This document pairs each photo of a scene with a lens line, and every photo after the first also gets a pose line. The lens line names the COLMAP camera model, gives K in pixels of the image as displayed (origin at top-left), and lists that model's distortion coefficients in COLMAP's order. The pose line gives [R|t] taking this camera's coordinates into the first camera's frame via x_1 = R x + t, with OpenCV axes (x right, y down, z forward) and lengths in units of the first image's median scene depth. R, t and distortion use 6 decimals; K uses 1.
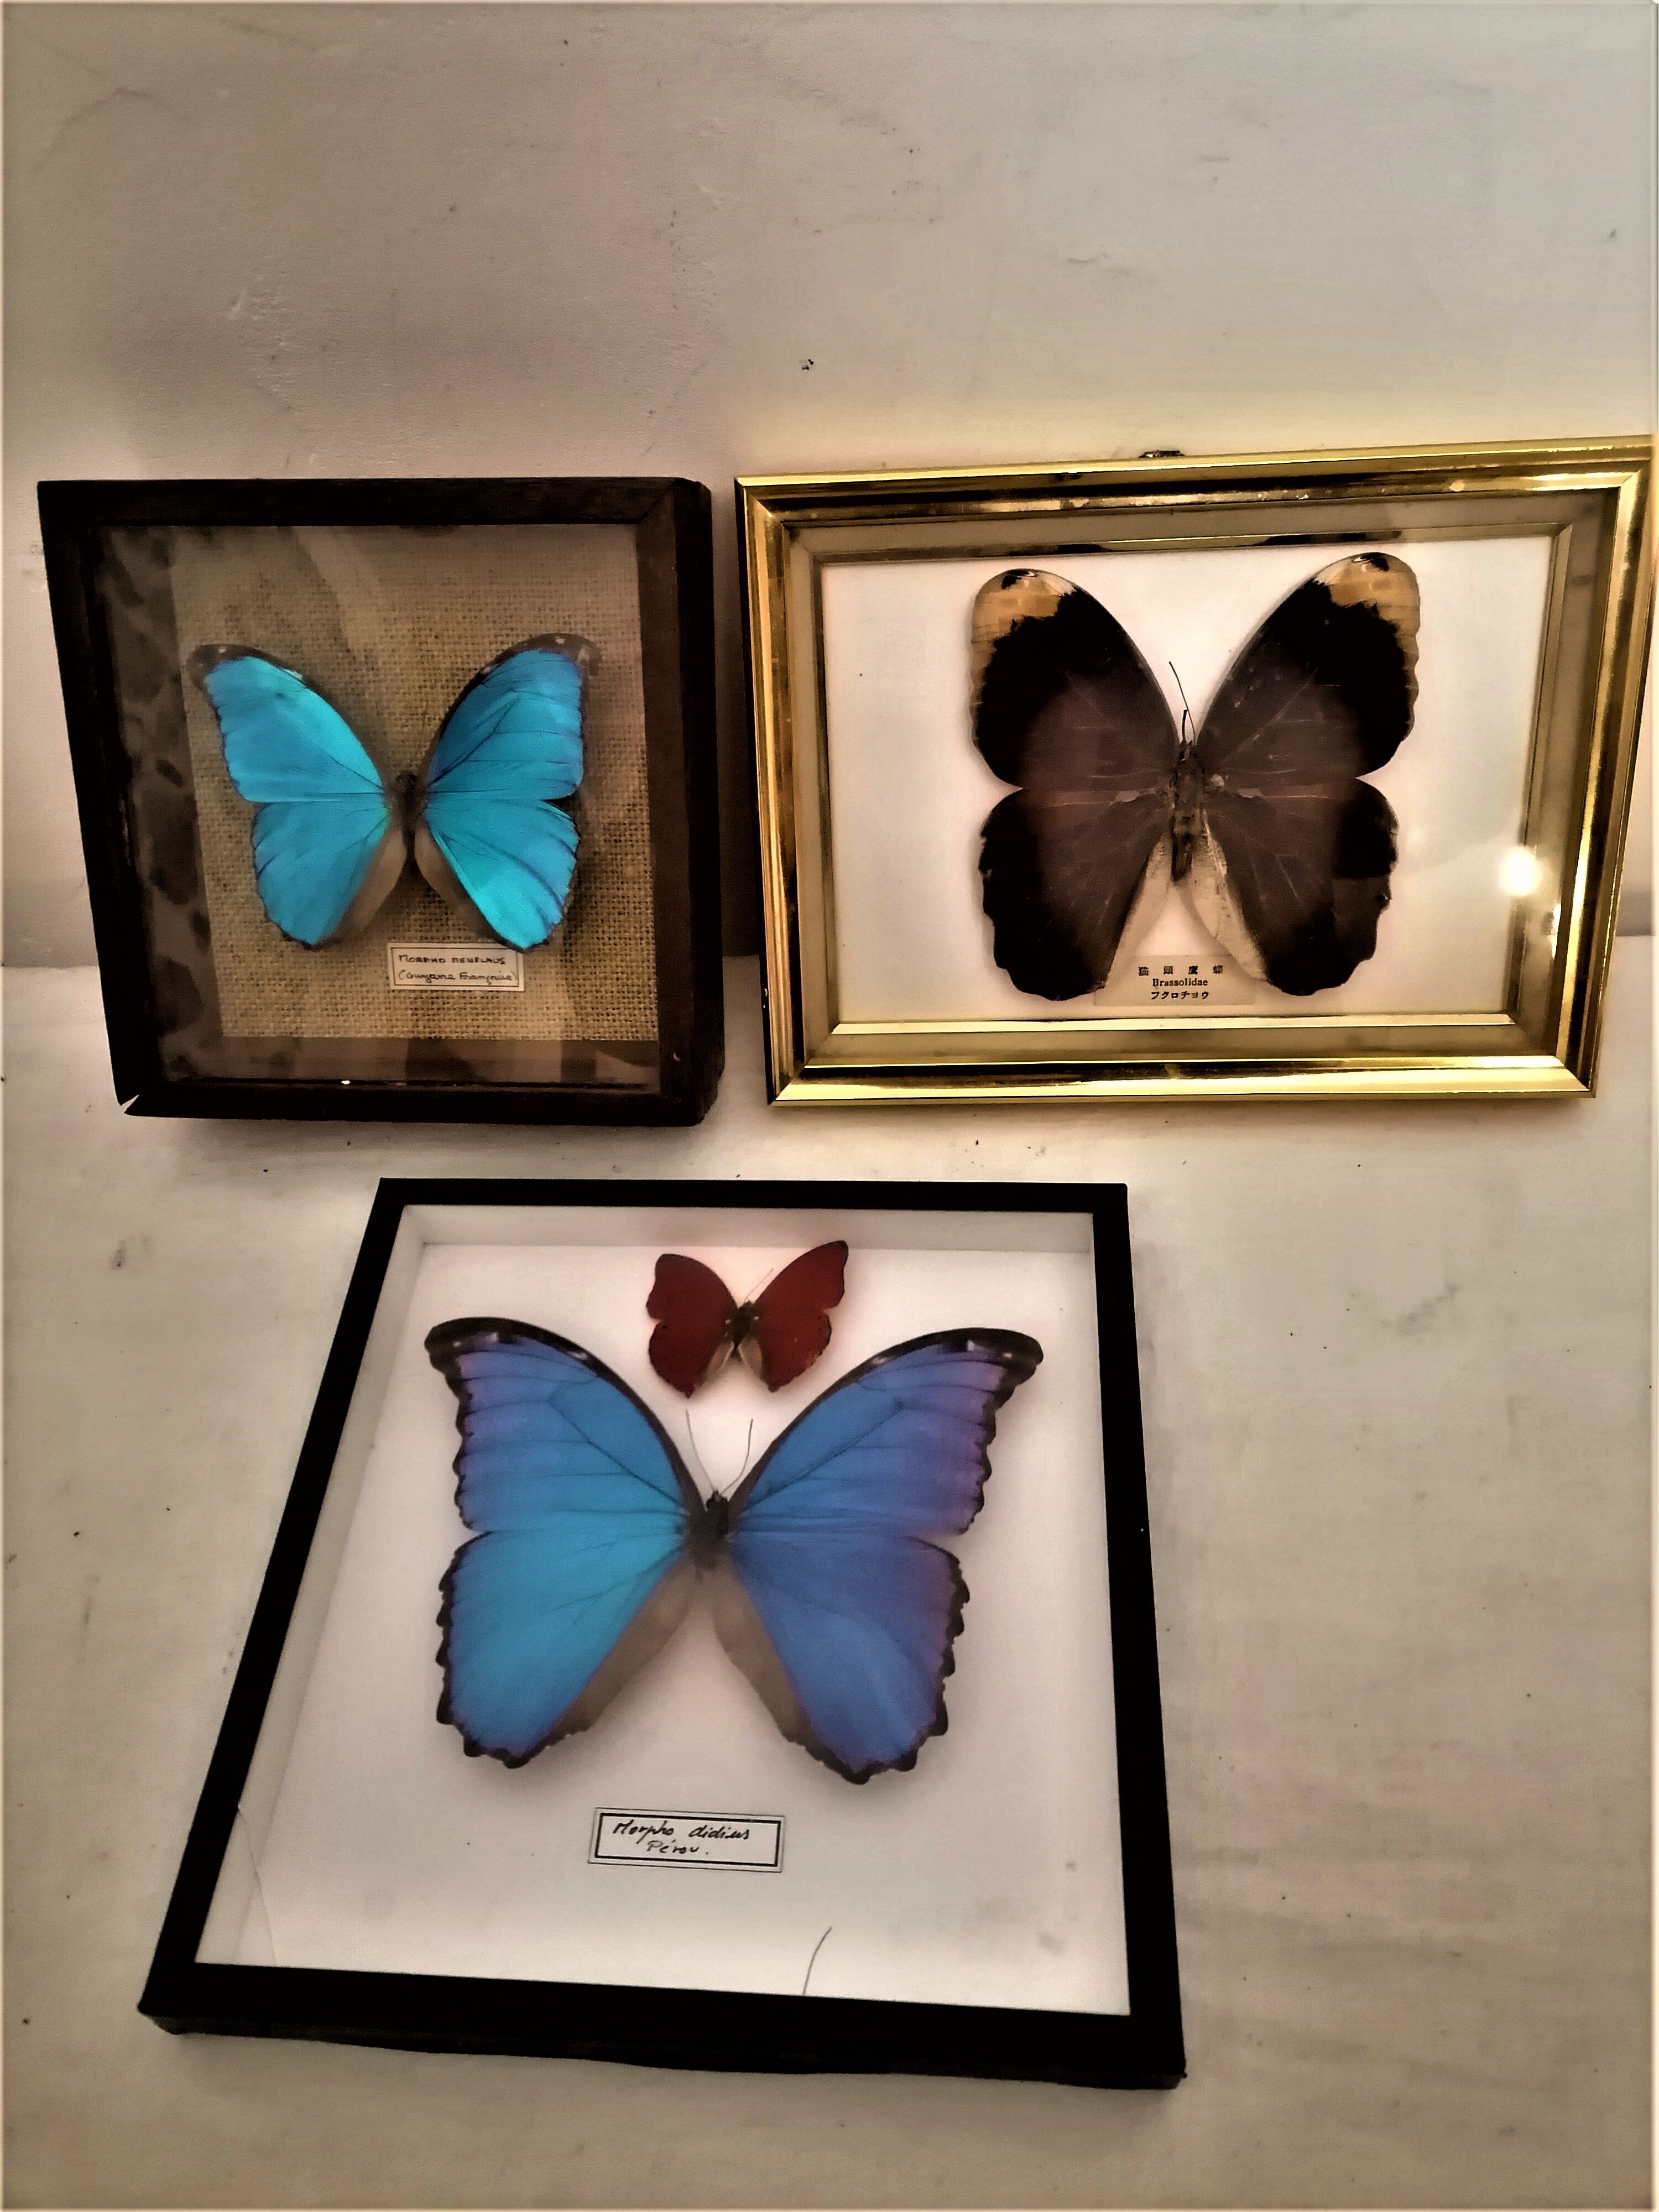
lens RADIAL K [[1605.3, 0, 829.5], [0, 1605.3, 1106.0], [0, 0, 1]] dist [0.000598, -0.003821]
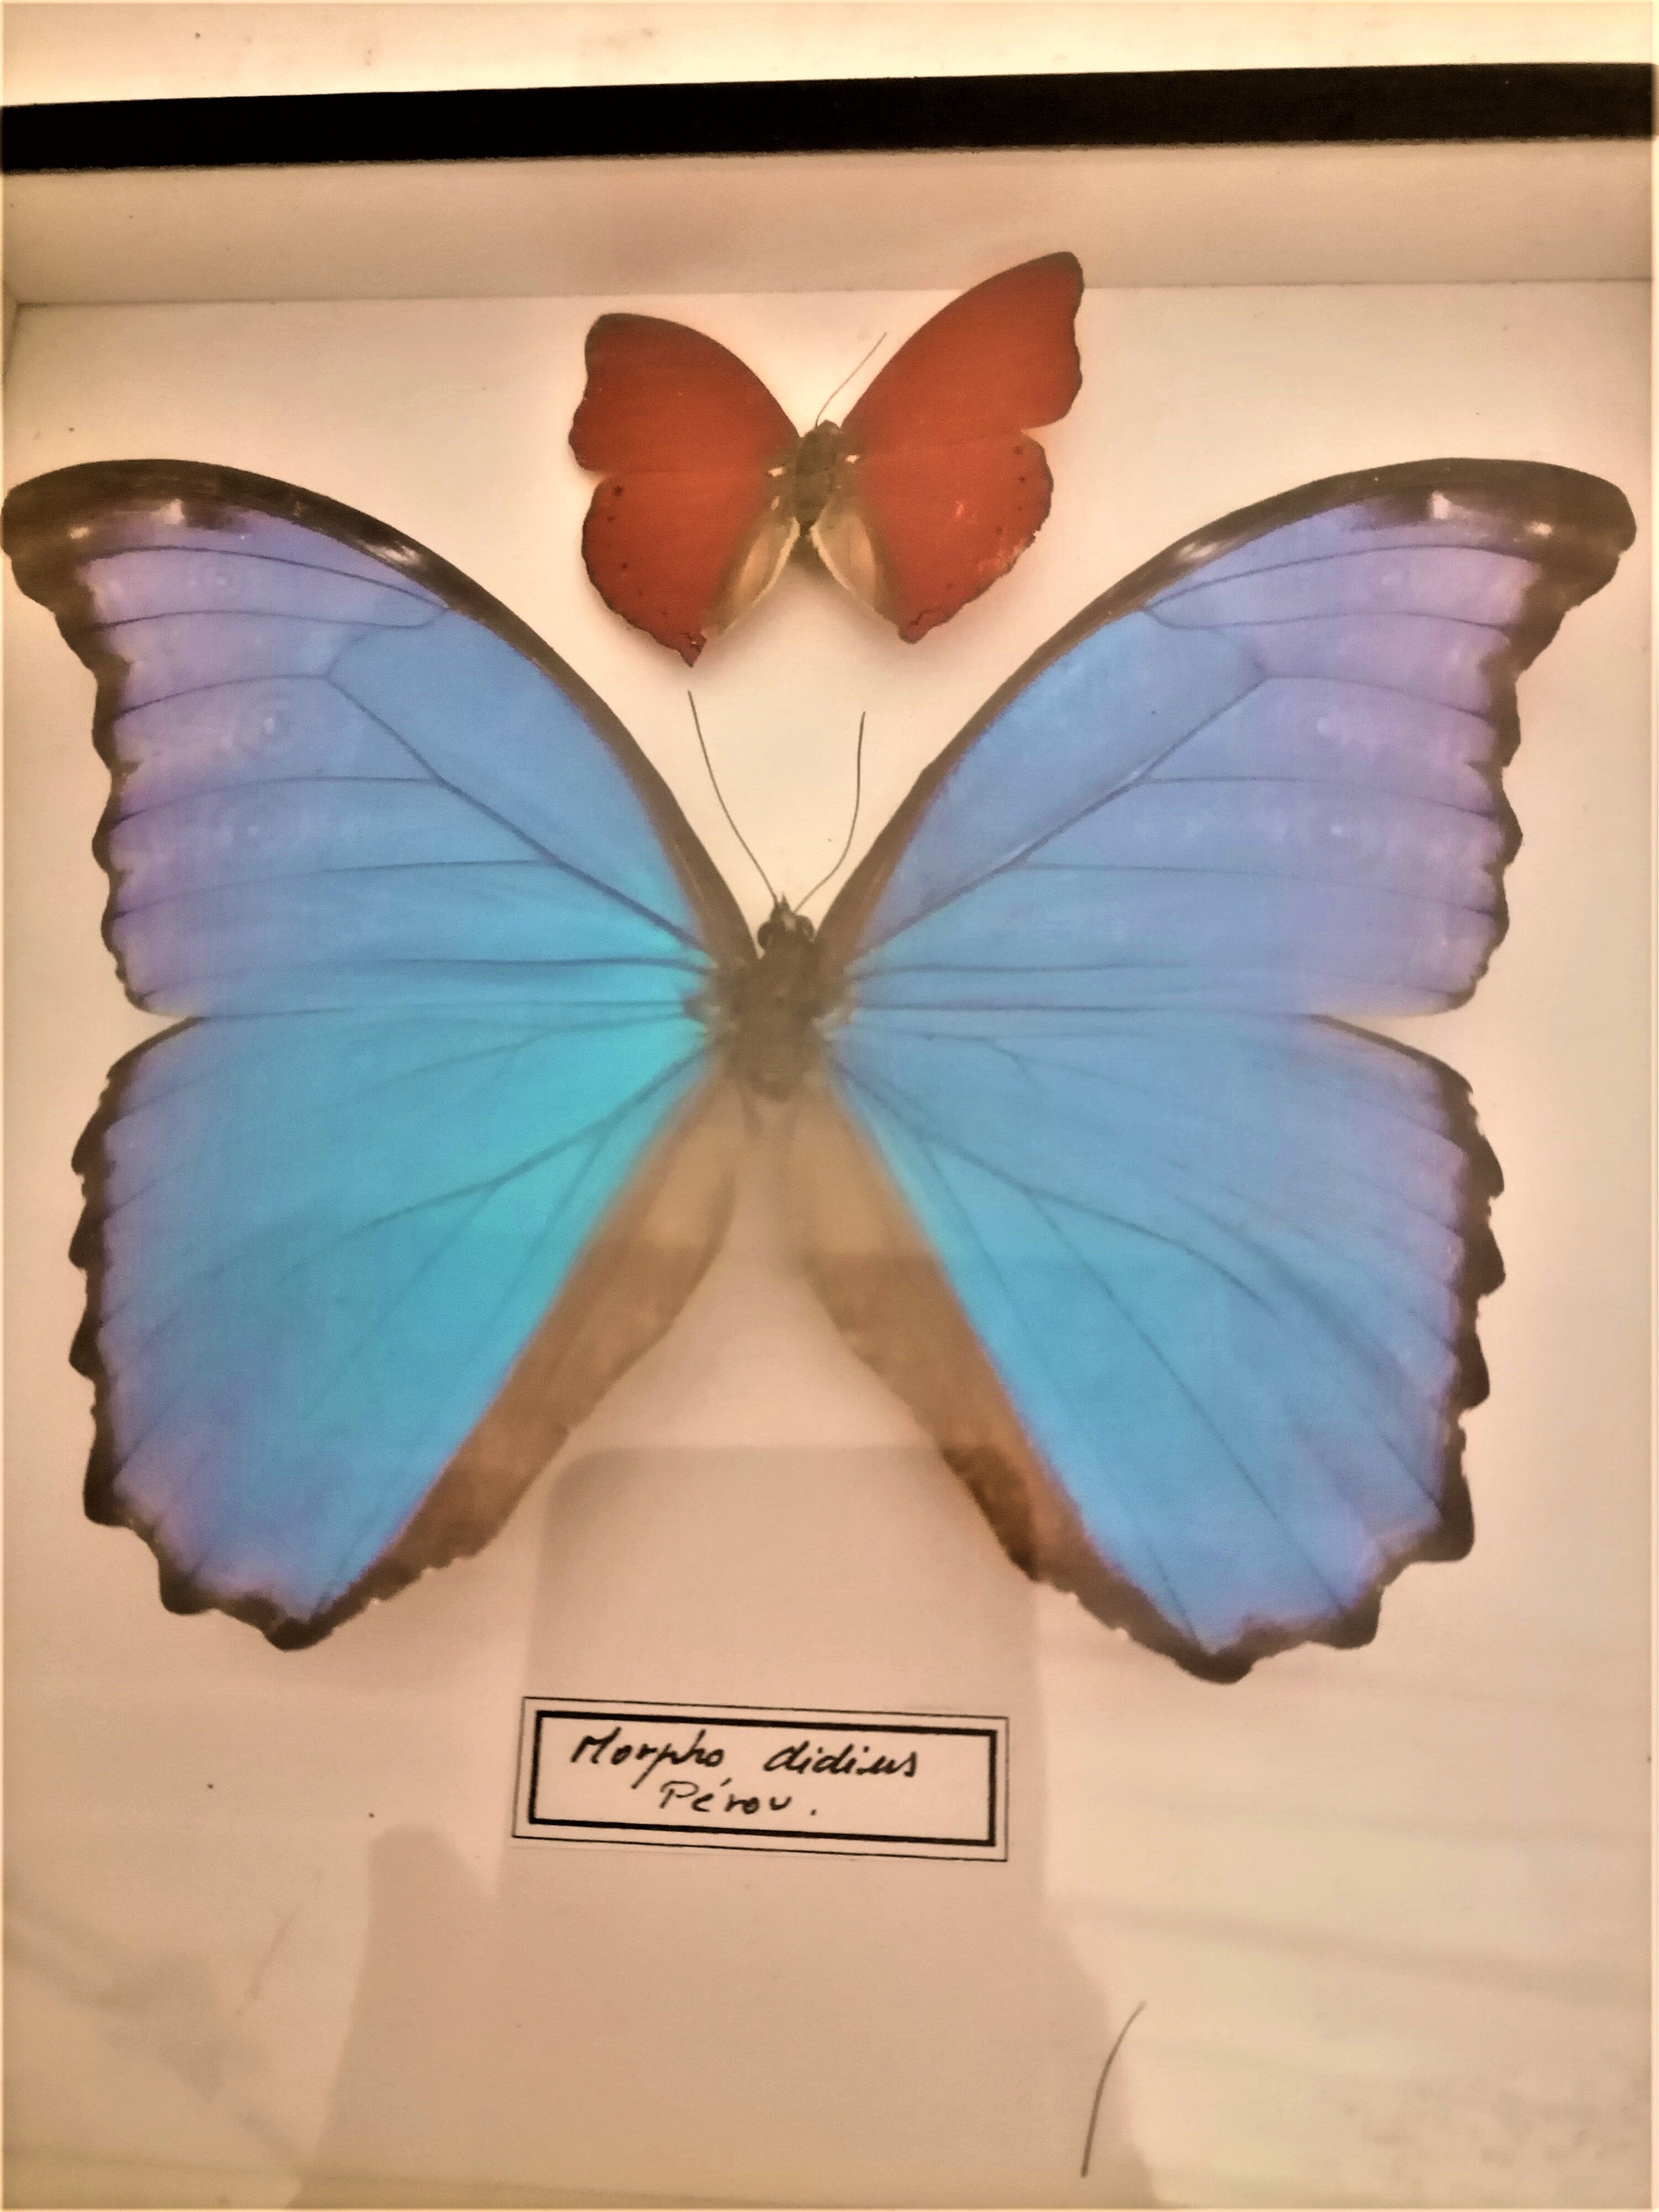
lens RADIAL K [[1605.3, 0, 829.5], [0, 1605.3, 1106.0], [0, 0, 1]] dist [0.000598, -0.003821]
pose [[0.999545, -0.022603, 0.019979, -0.066894], [0.012951, 0.919651, 0.392524, 0.132746], [-0.027246, -0.392086, 0.919525, 0.619590]]
